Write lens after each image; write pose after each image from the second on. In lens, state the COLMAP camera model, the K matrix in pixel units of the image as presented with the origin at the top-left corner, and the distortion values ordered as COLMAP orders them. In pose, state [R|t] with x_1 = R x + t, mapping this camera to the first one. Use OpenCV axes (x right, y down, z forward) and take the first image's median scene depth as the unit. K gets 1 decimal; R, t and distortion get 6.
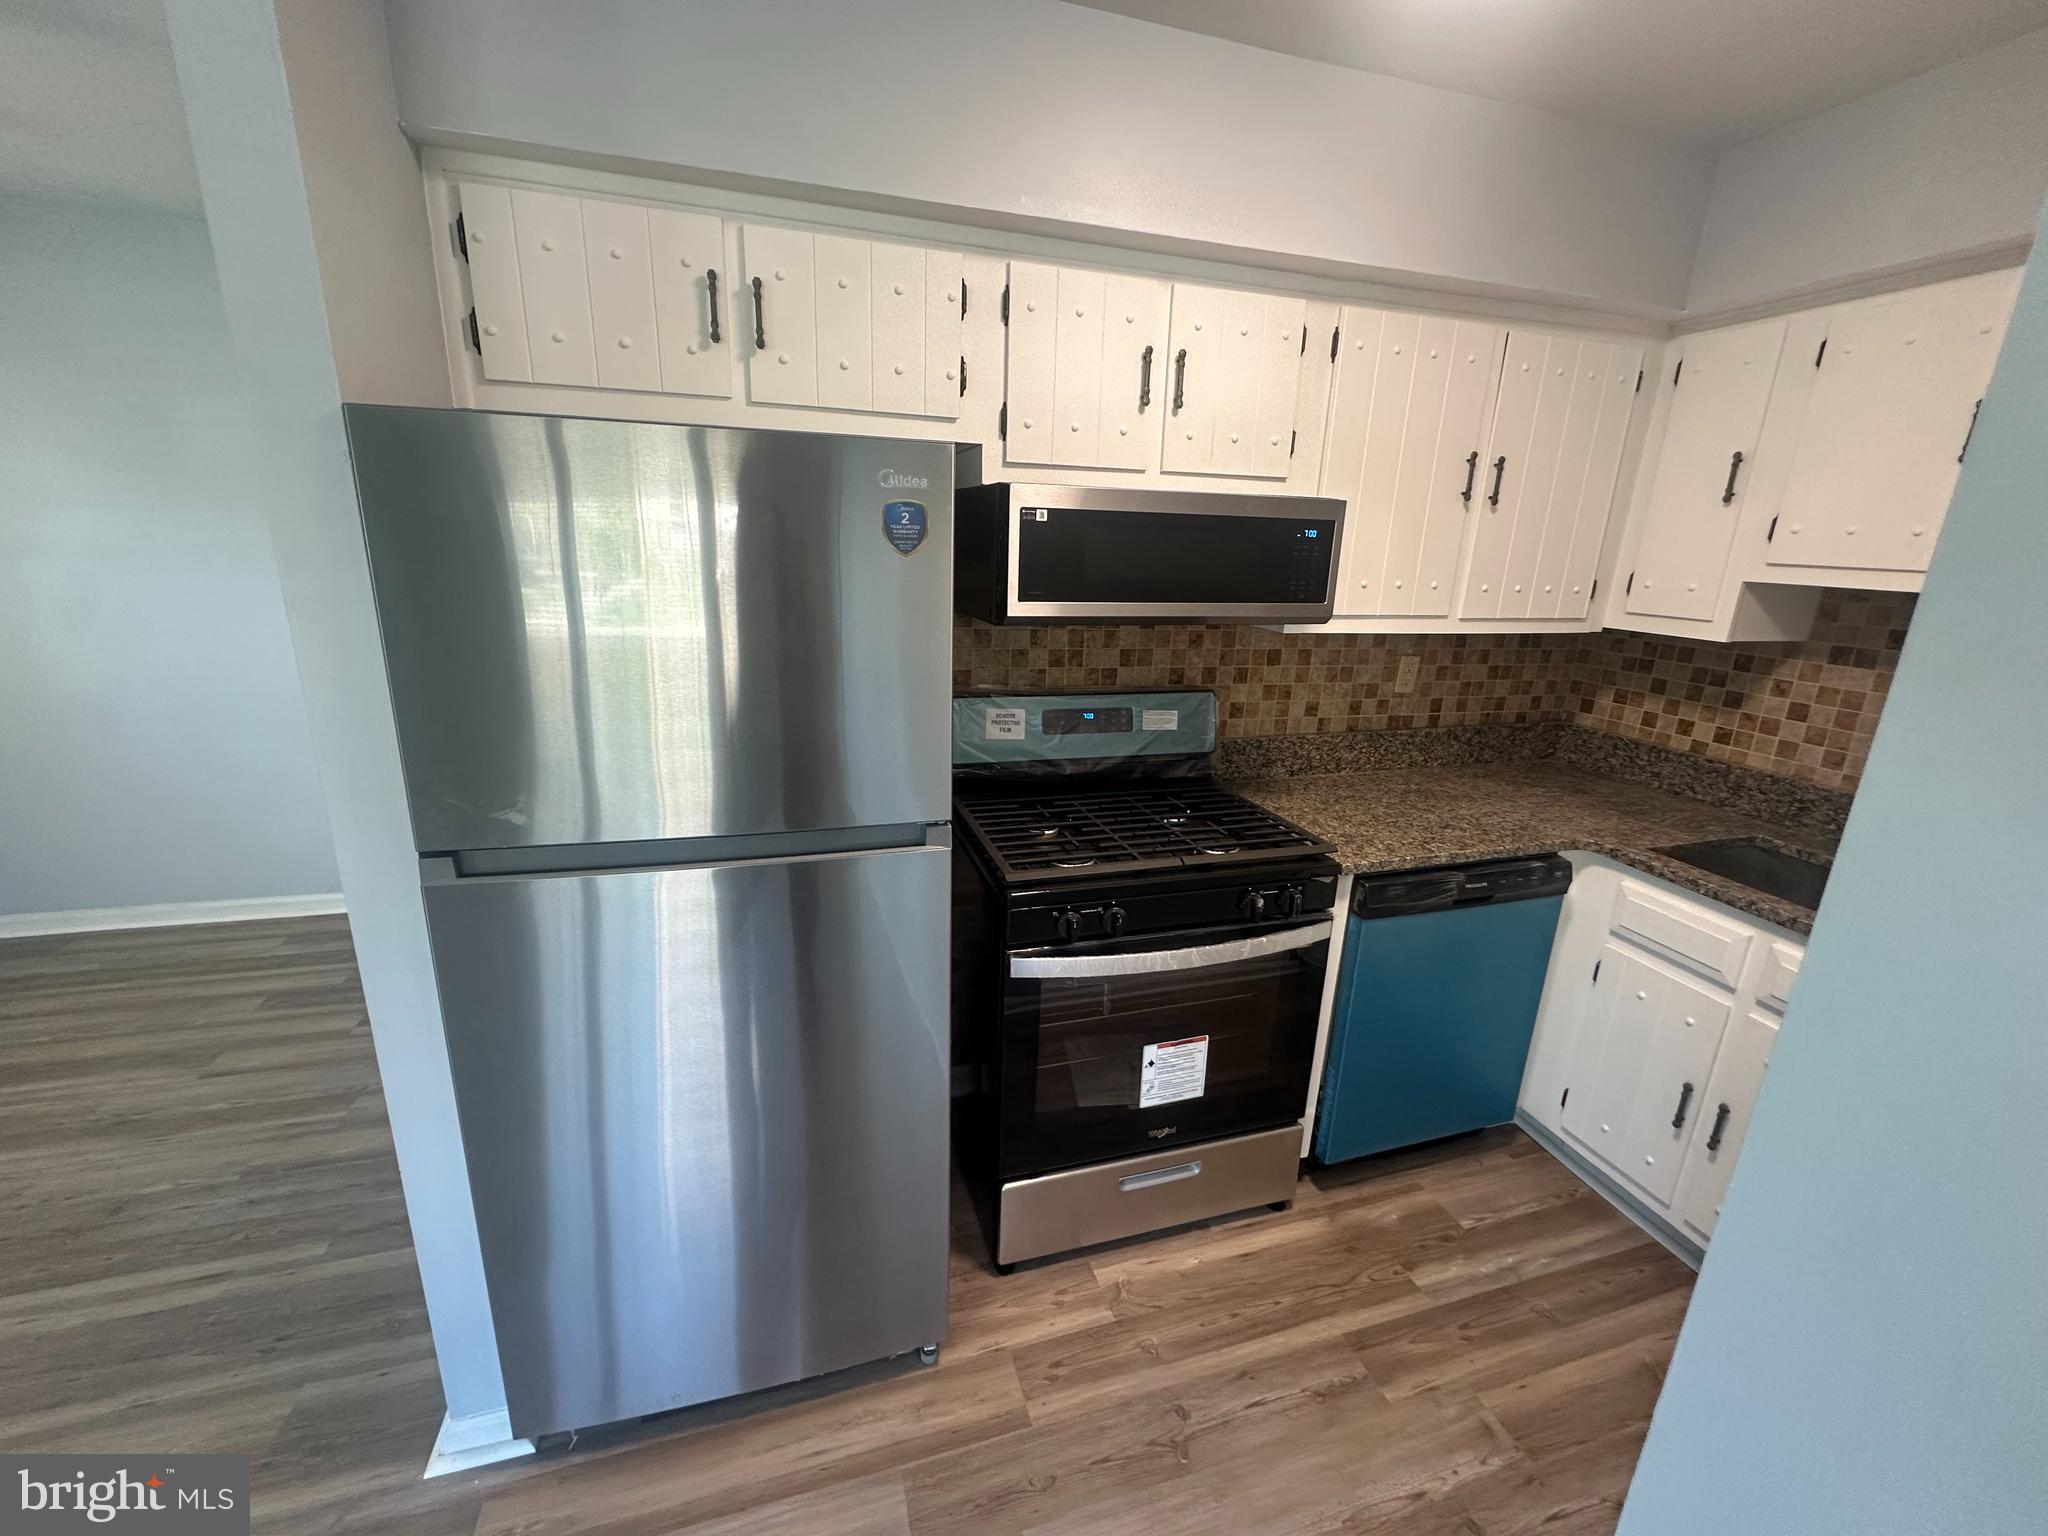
lens RADIAL K [[813.6, 0, 1015.4], [0, 813.6, 768.3], [0, 0, 1]] dist [-0.003404, 0.000092]
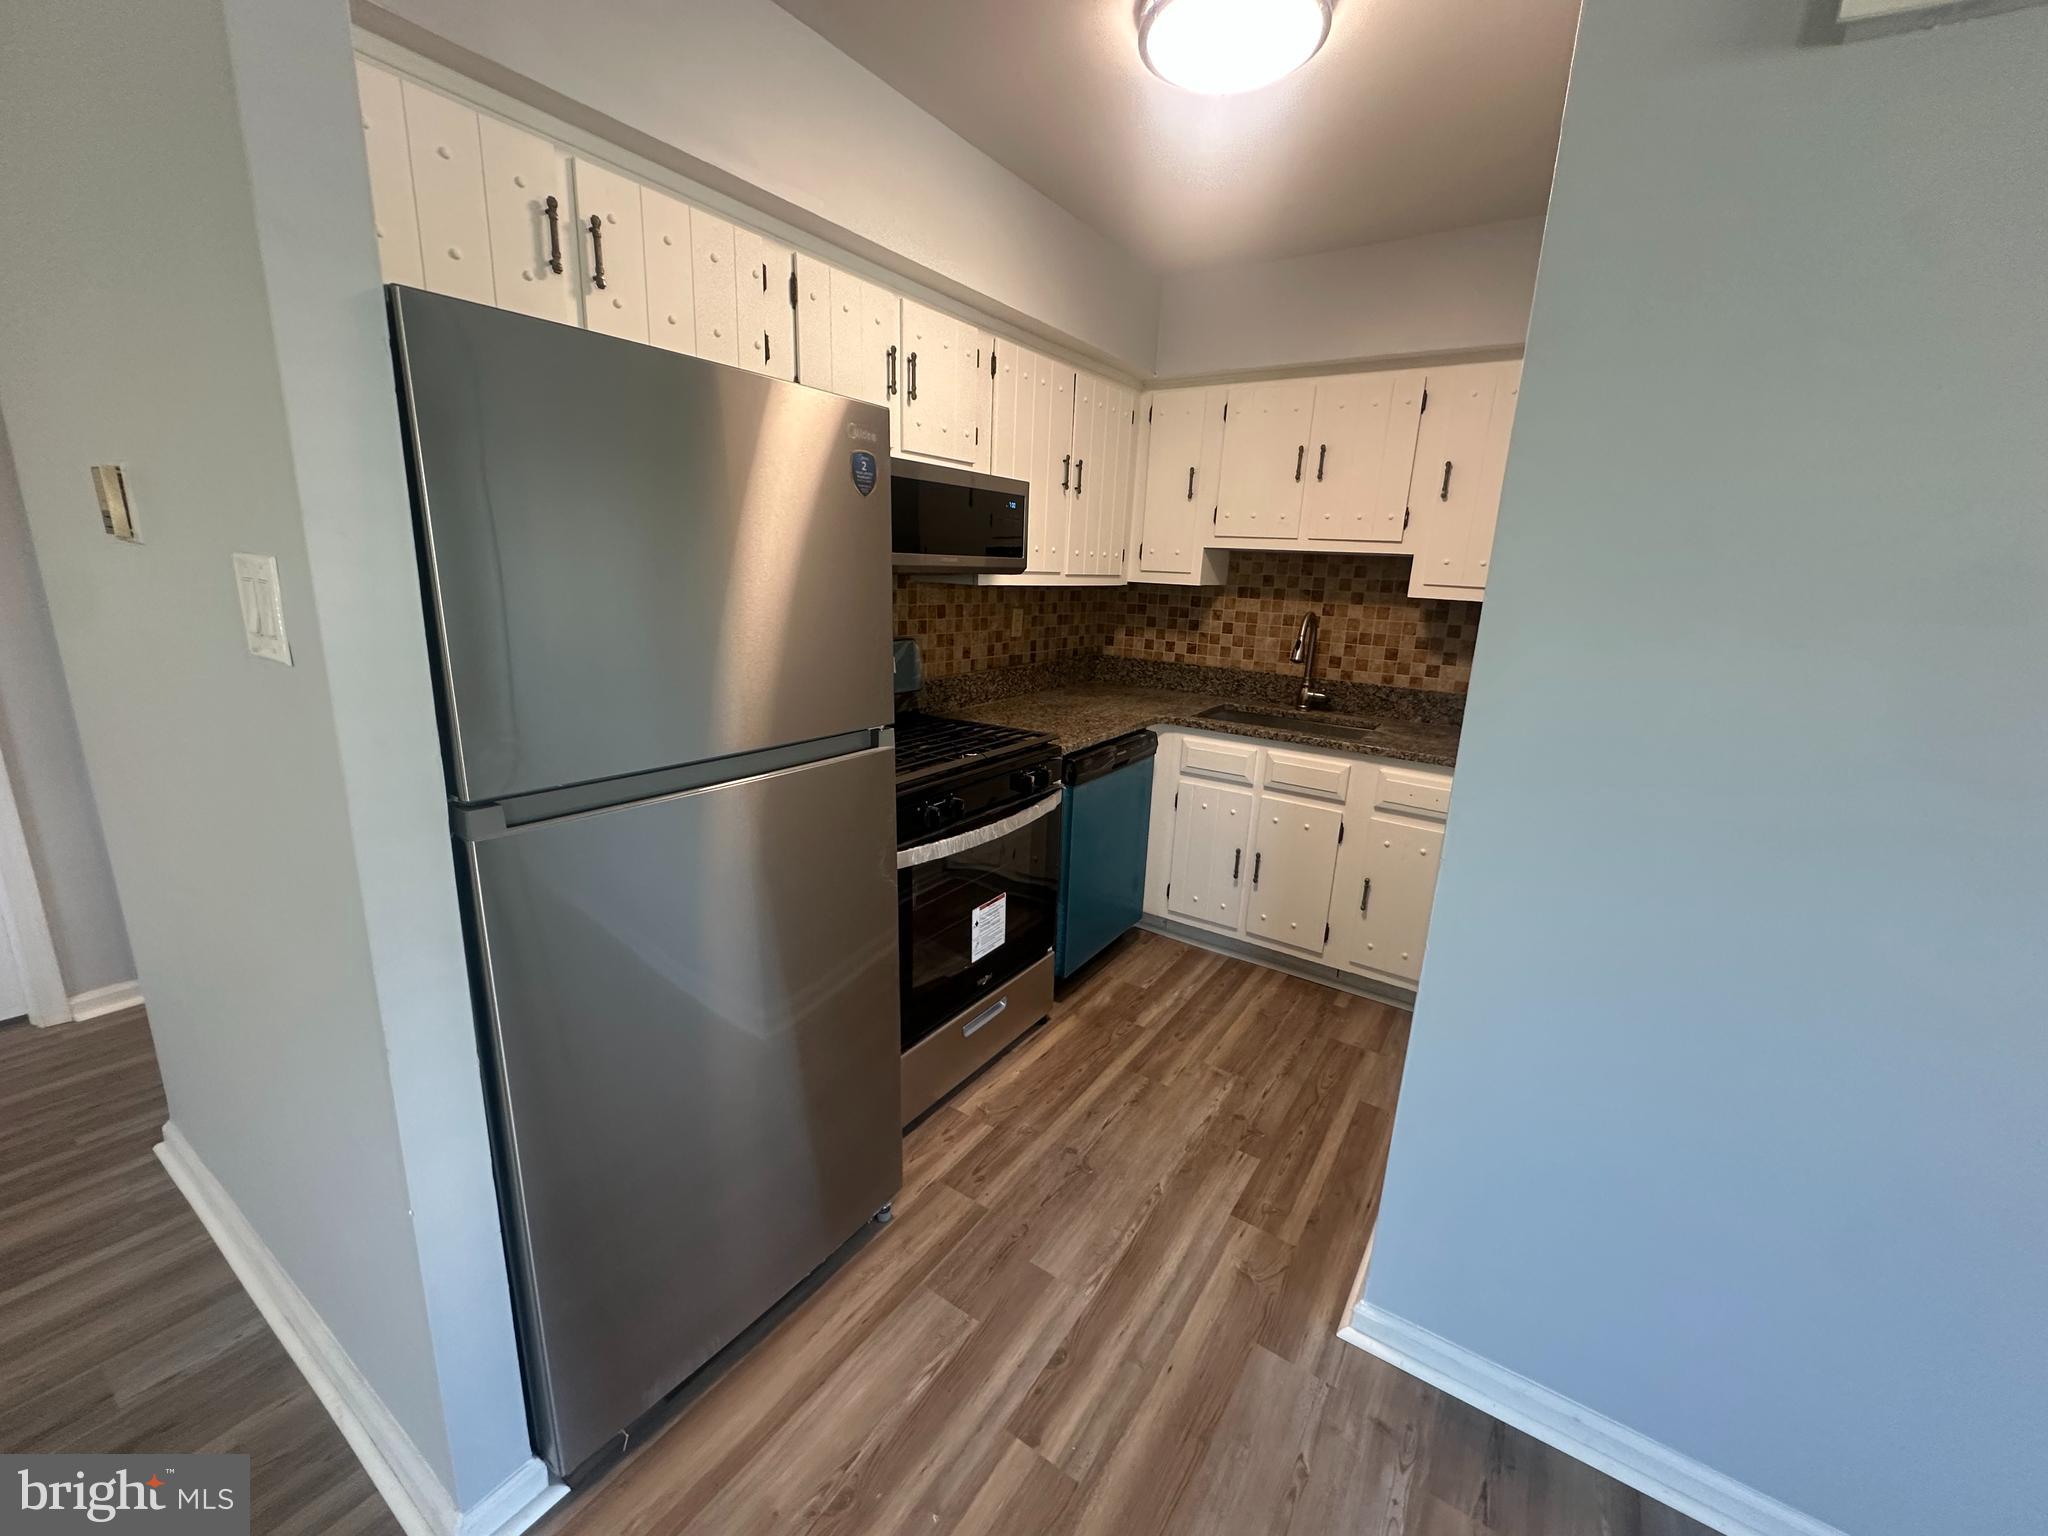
lens RADIAL K [[813.6, 0, 1025.0], [0, 813.6, 768.5], [0, 0, 1]] dist [-0.003404, 0.000092]
pose [[0.773487, -0.157486, 0.613935, -0.509326], [0.160070, 0.985777, 0.051200, 0.074830], [-0.613266, 0.058670, 0.787695, -0.048069]]
